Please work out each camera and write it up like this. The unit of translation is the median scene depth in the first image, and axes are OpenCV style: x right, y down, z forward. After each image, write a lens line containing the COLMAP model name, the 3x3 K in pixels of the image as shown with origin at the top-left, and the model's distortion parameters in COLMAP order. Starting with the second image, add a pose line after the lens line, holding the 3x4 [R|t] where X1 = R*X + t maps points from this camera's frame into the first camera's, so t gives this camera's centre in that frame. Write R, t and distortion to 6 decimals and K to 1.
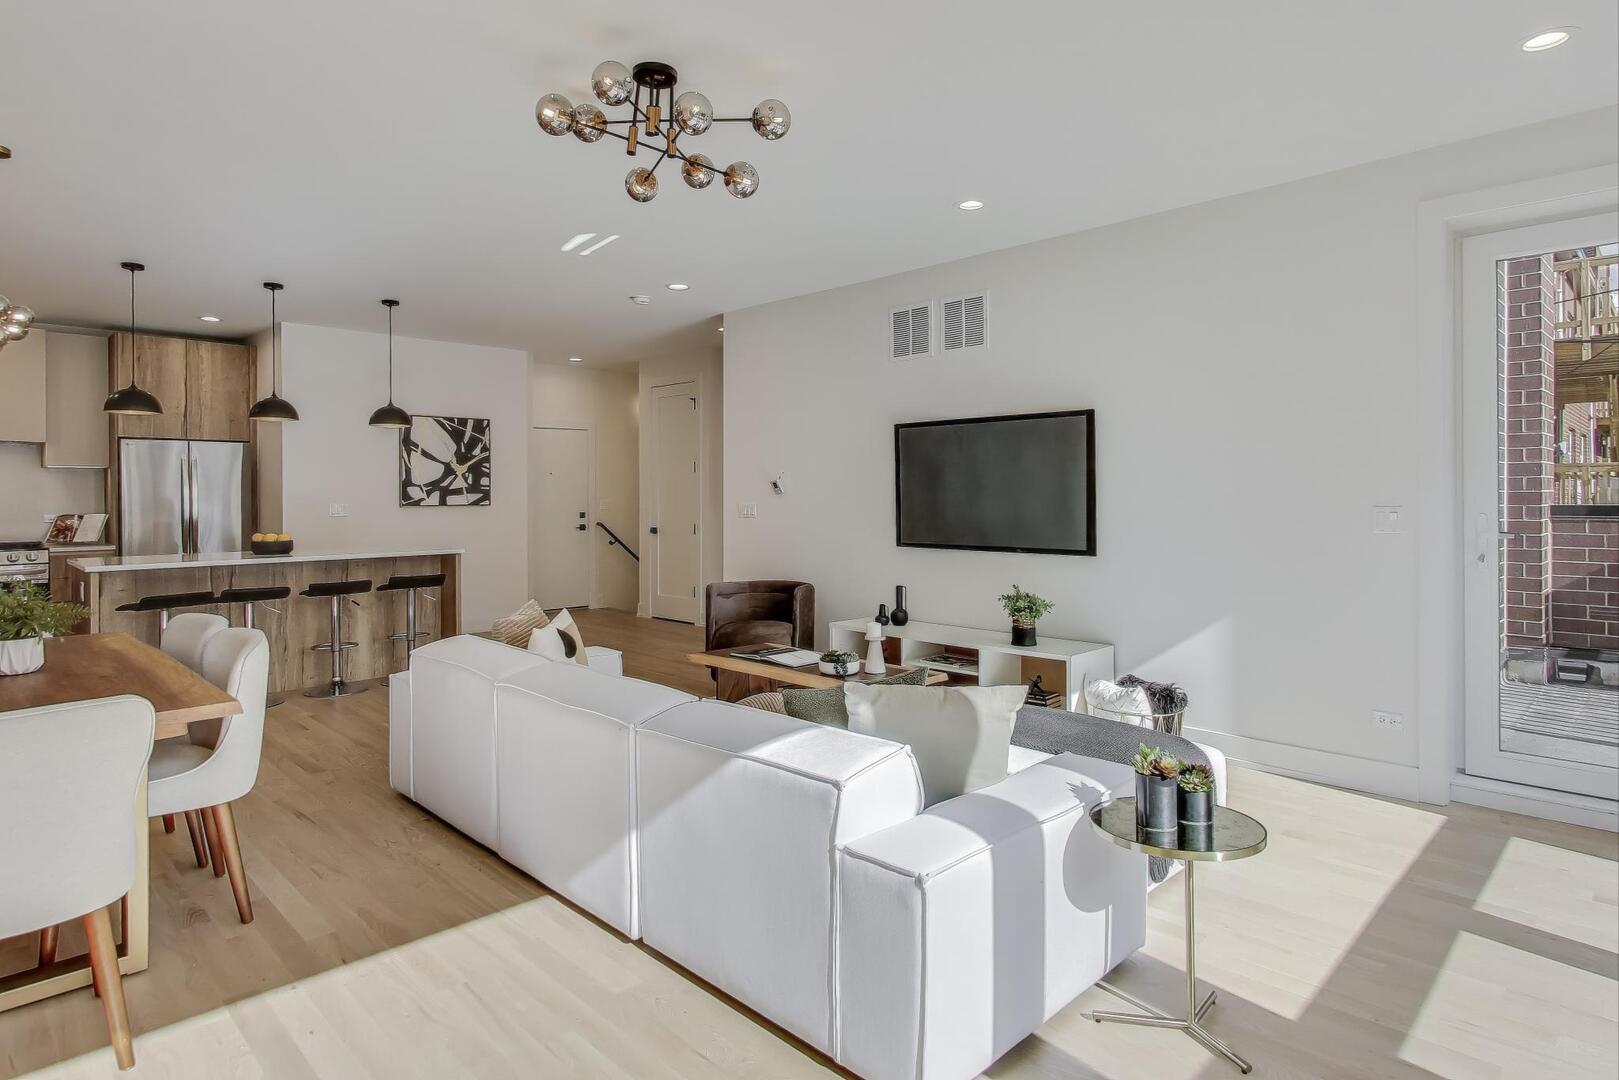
lens RADIAL K [[890.5, 0, 820.5], [0, 890.5, 499.1], [0, 0, 1]] dist [-0.003842, 0.000298]
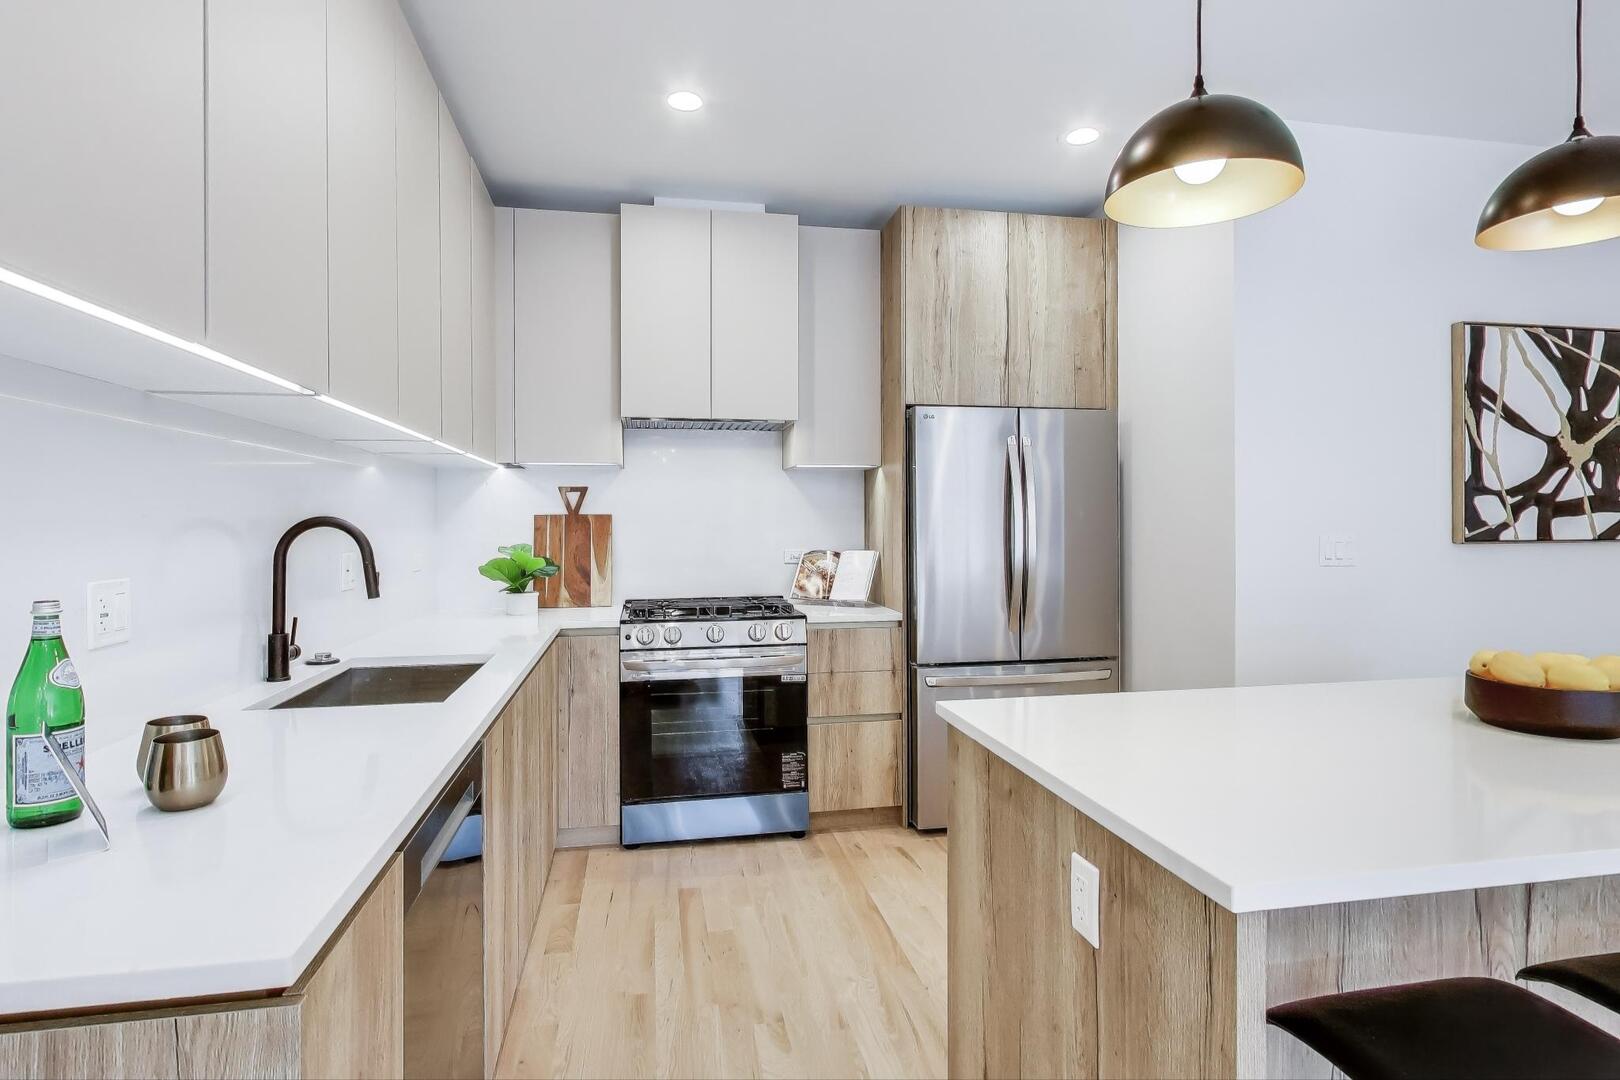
lens RADIAL K [[848.7, 0, 808.4], [0, 848.7, 521.4], [0, 0, 1]] dist [-0.002727, 0.001057]
pose [[0.824996, 0.001843, -0.565136, -0.533316], [-0.002374, 0.999997, -0.000205, -0.001099], [0.565134, 0.001511, 0.824998, 0.533850]]
